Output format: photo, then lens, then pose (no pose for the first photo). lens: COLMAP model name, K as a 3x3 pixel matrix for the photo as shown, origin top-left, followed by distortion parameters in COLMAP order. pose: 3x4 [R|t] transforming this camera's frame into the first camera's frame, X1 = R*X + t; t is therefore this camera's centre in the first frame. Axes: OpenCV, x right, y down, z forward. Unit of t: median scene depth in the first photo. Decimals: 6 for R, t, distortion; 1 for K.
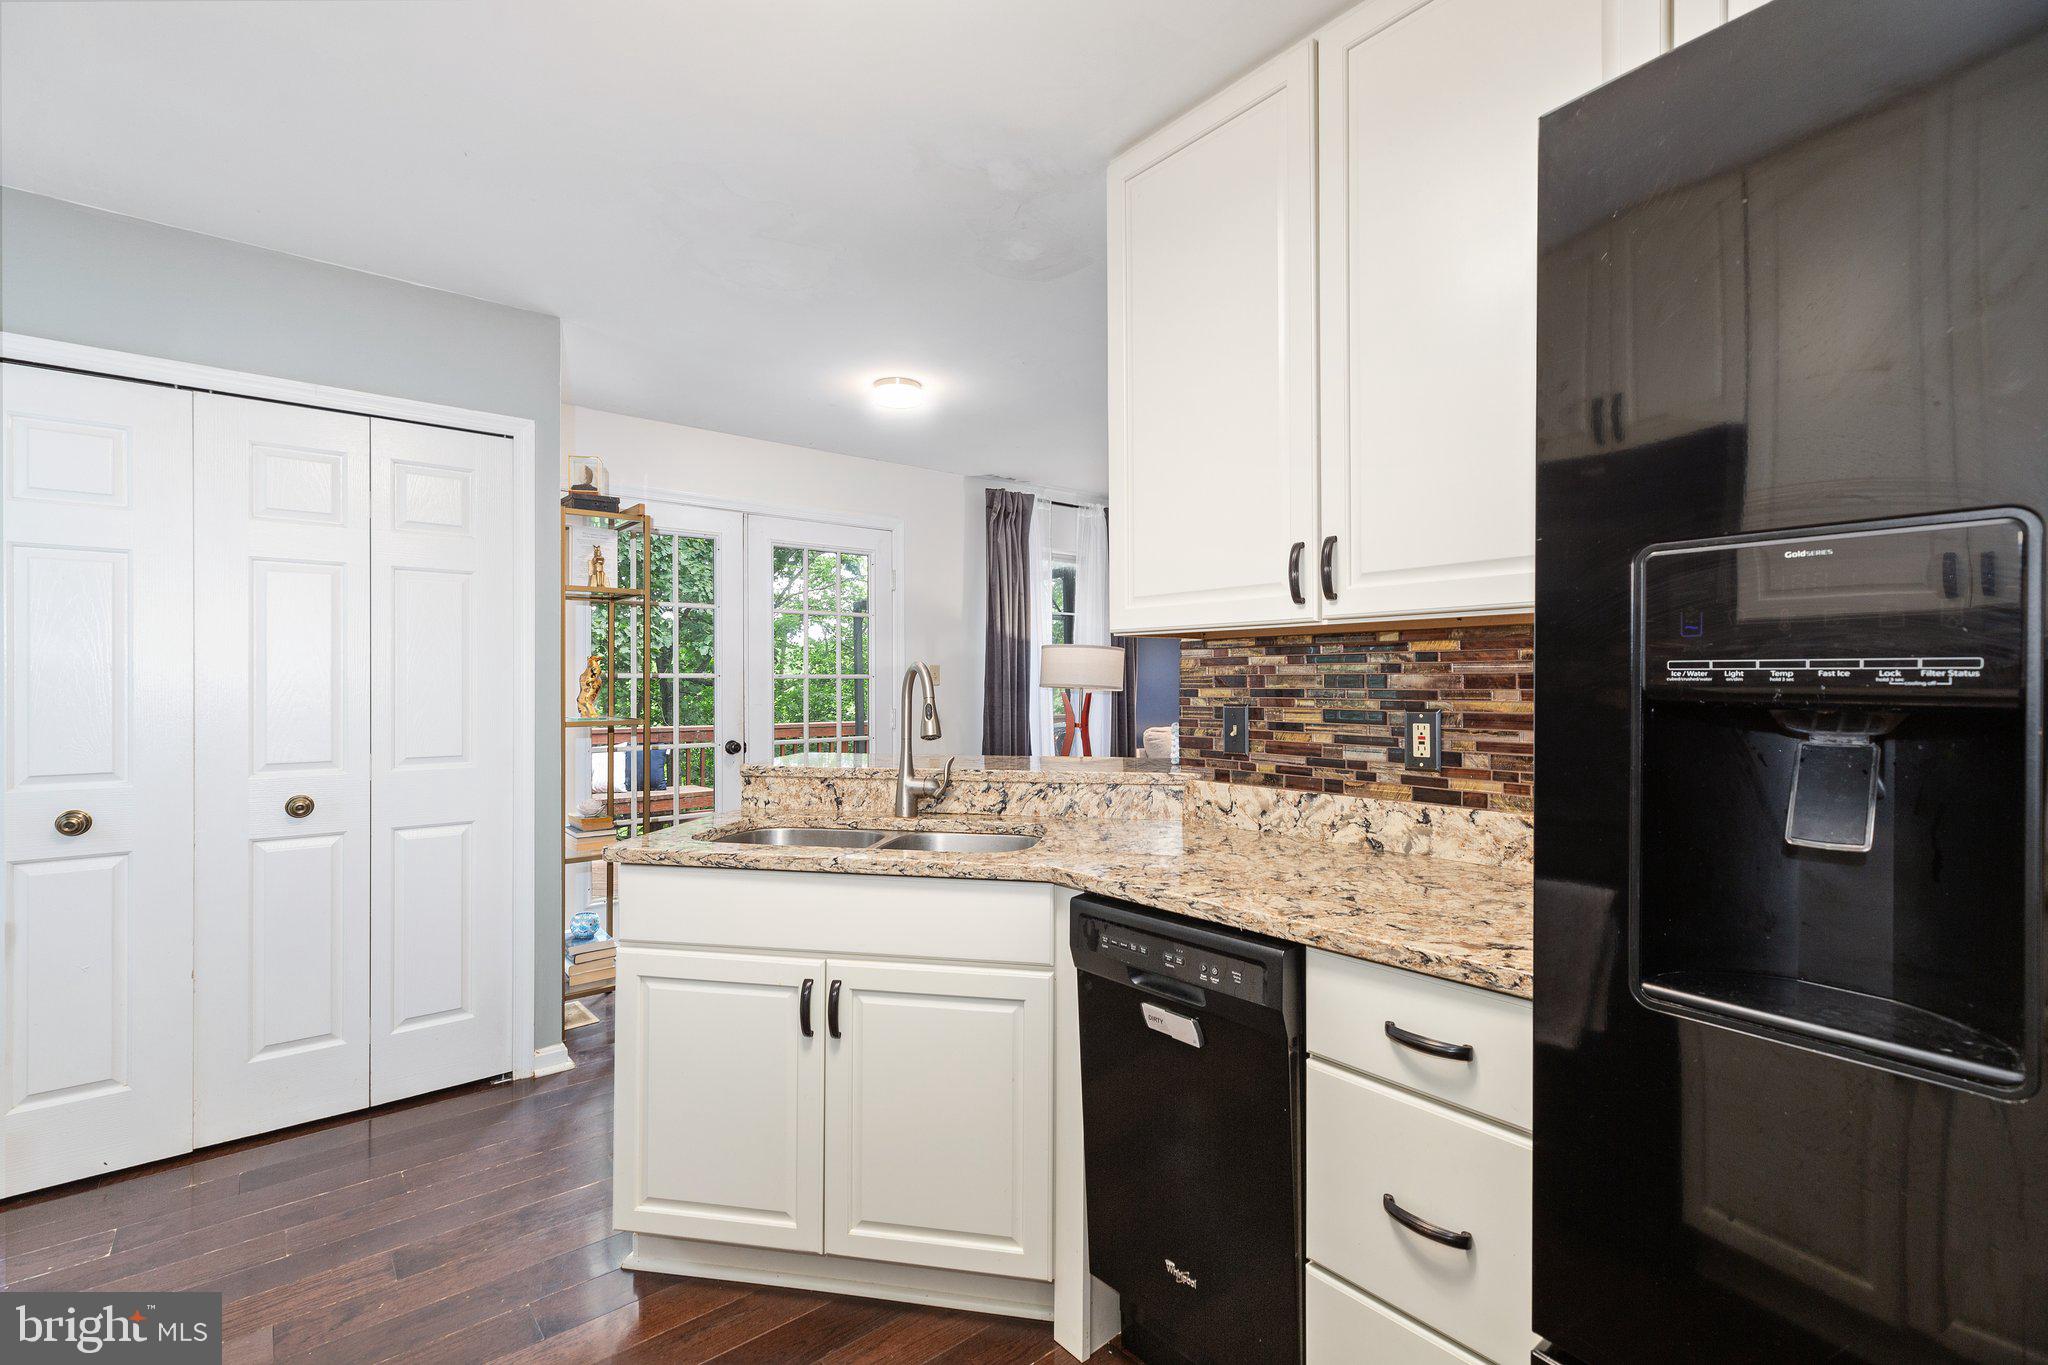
lens RADIAL K [[910.6, 0, 1018.0], [0, 910.6, 683.8], [0, 0, 1]] dist [0.004584, 0.000228]
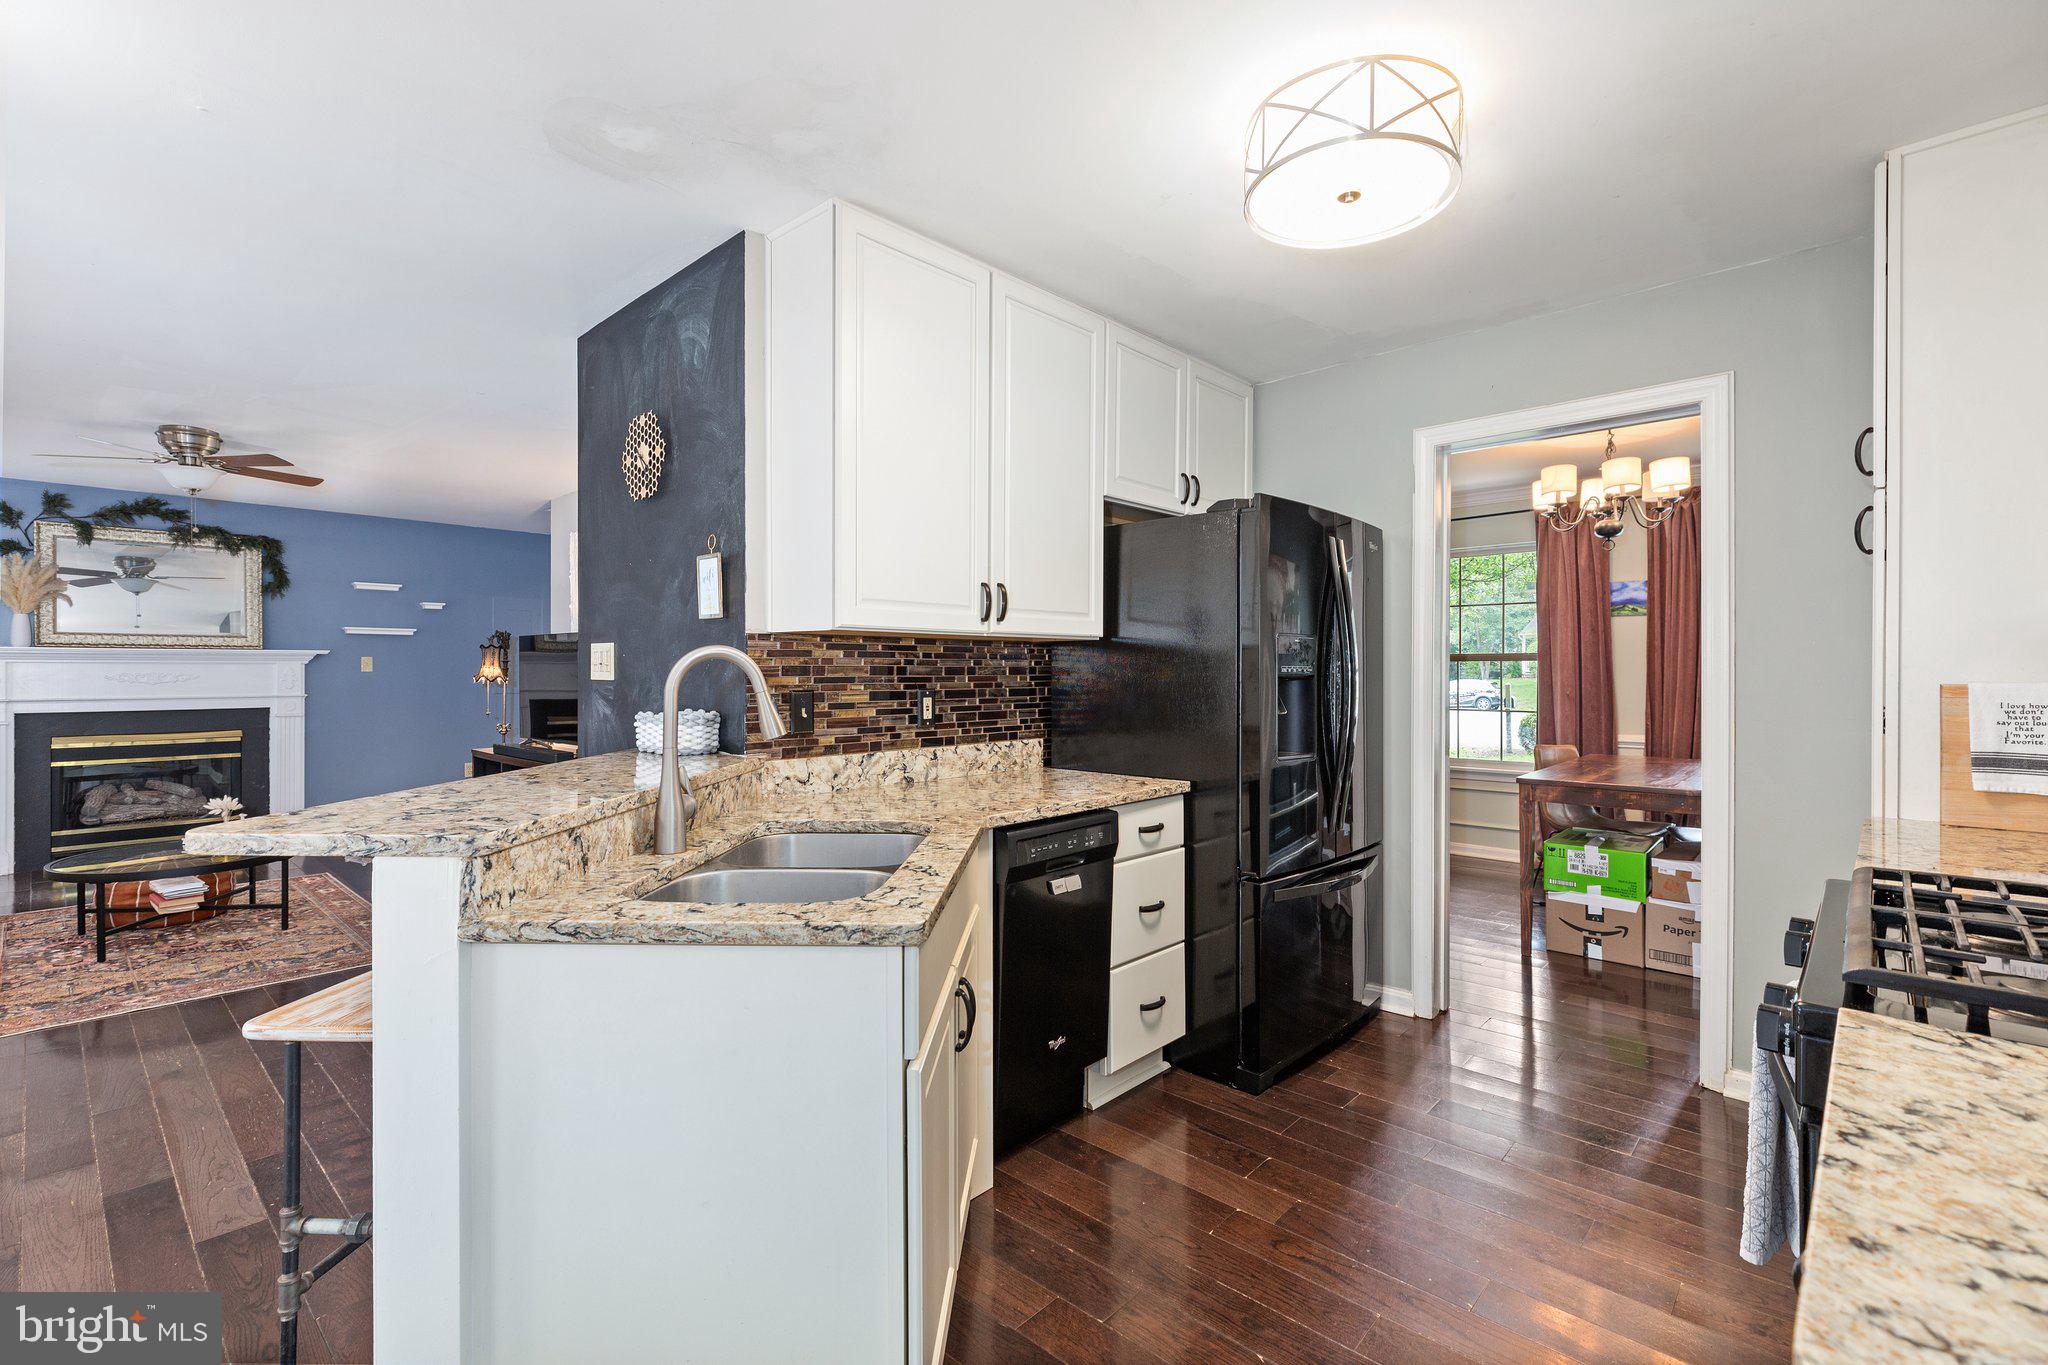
lens RADIAL K [[910.6, 0, 1018.6], [0, 910.6, 670.3], [0, 0, 1]] dist [0.004584, 0.000228]
pose [[-0.119175, -0.000956, 0.992873, -1.019285], [-0.001119, 0.999999, 0.000828, -0.004905], [-0.992873, -0.001012, -0.119175, 0.915136]]
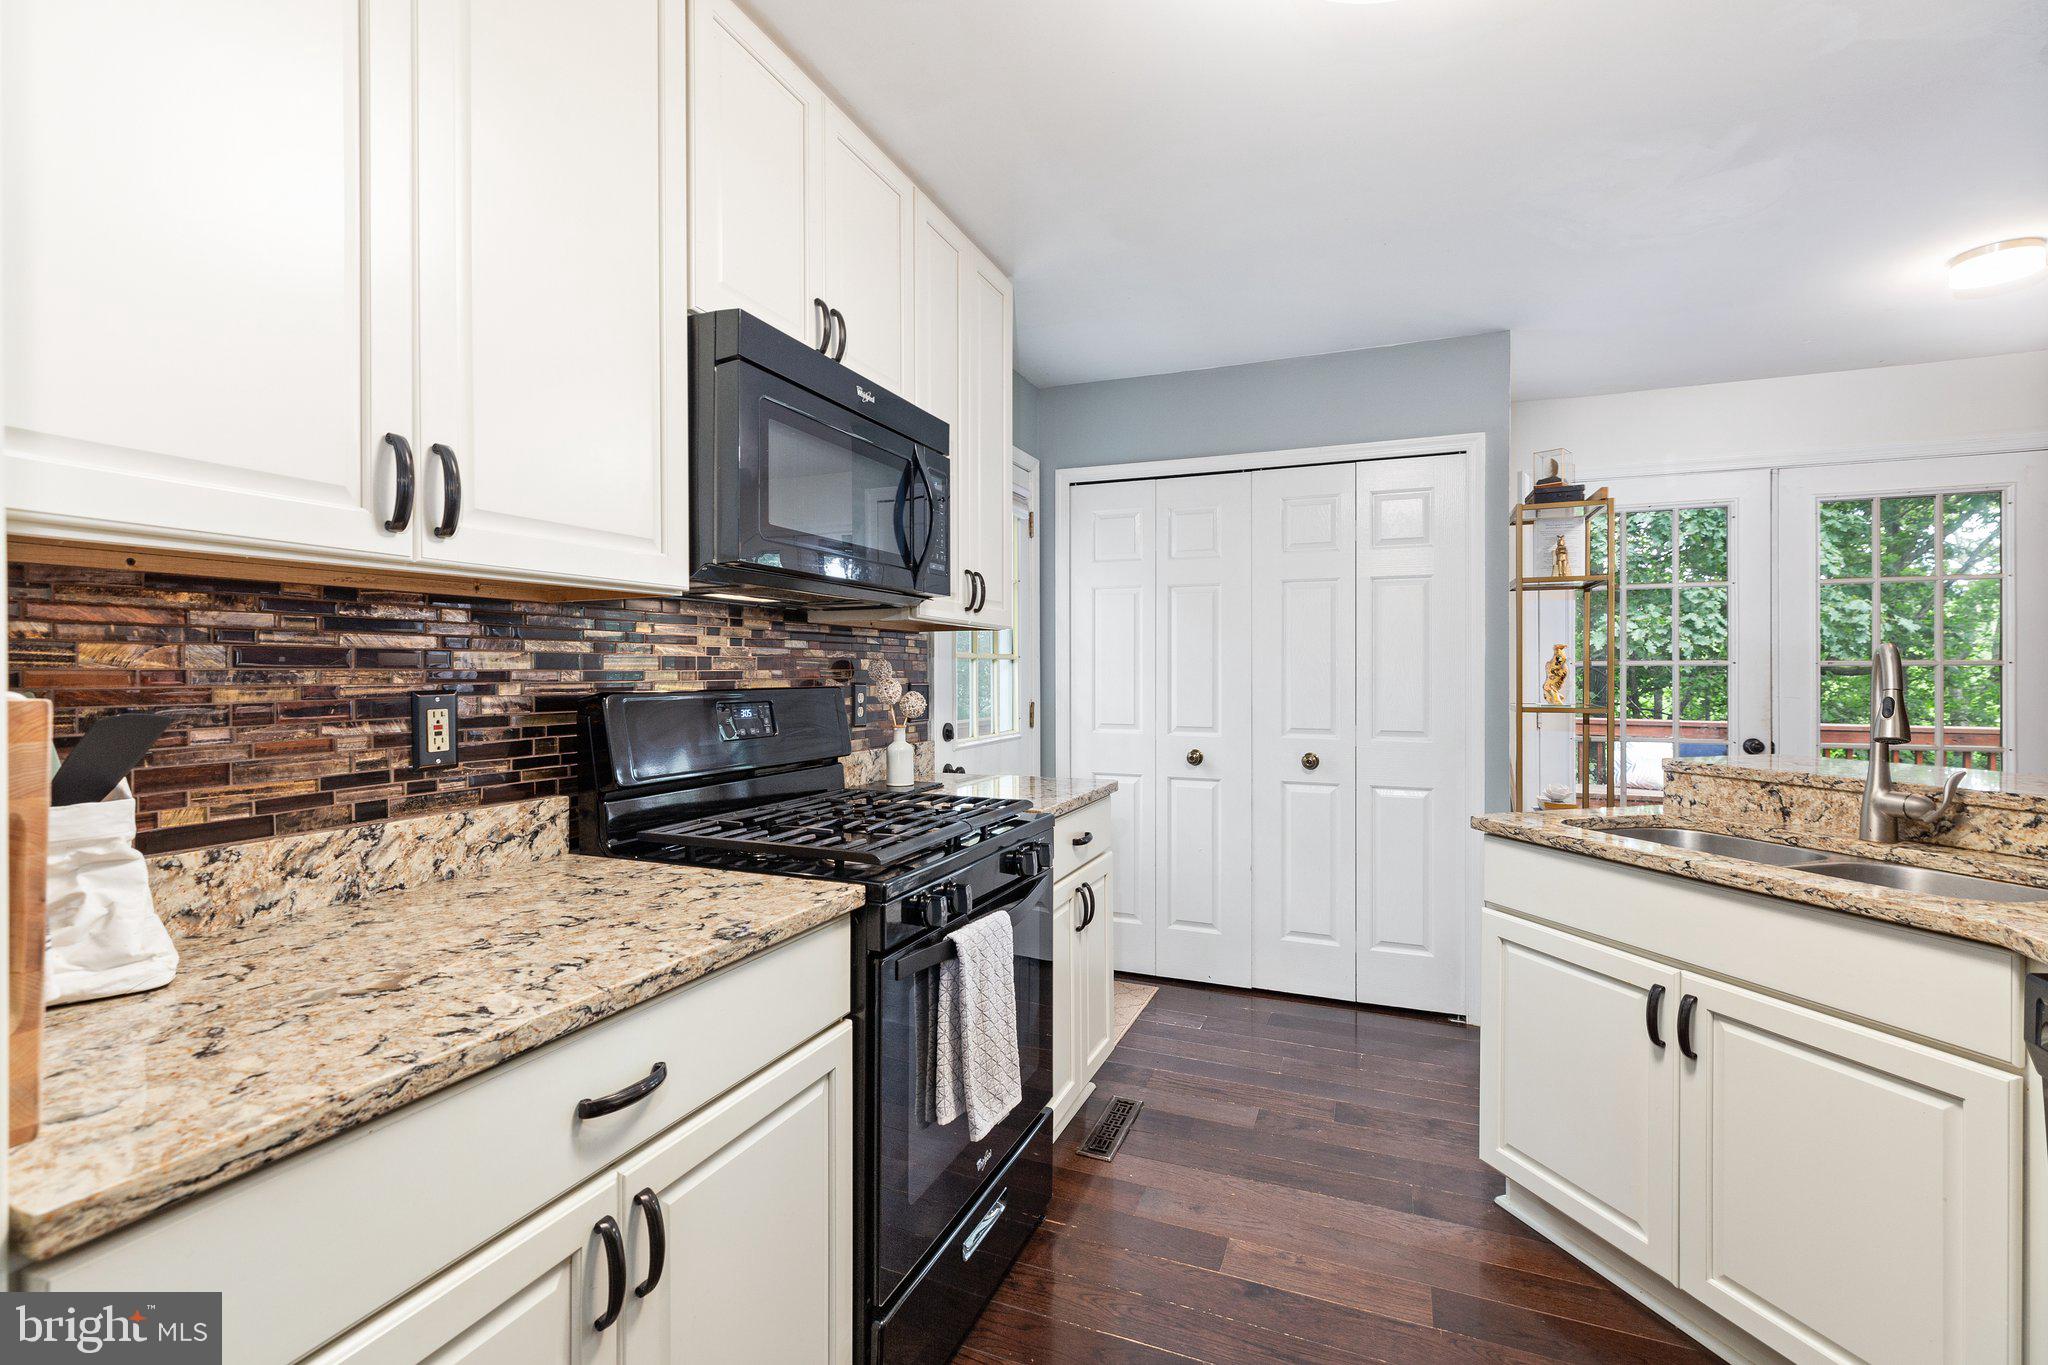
lens RADIAL K [[910.6, 0, 1015.3], [0, 910.6, 679.0], [0, 0, 1]] dist [0.004584, 0.000228]
pose [[0.465029, 0.008165, -0.885258, 0.255694], [-0.001851, 0.999964, 0.008251, 0.001632], [0.885293, -0.002198, 0.465028, -0.020920]]
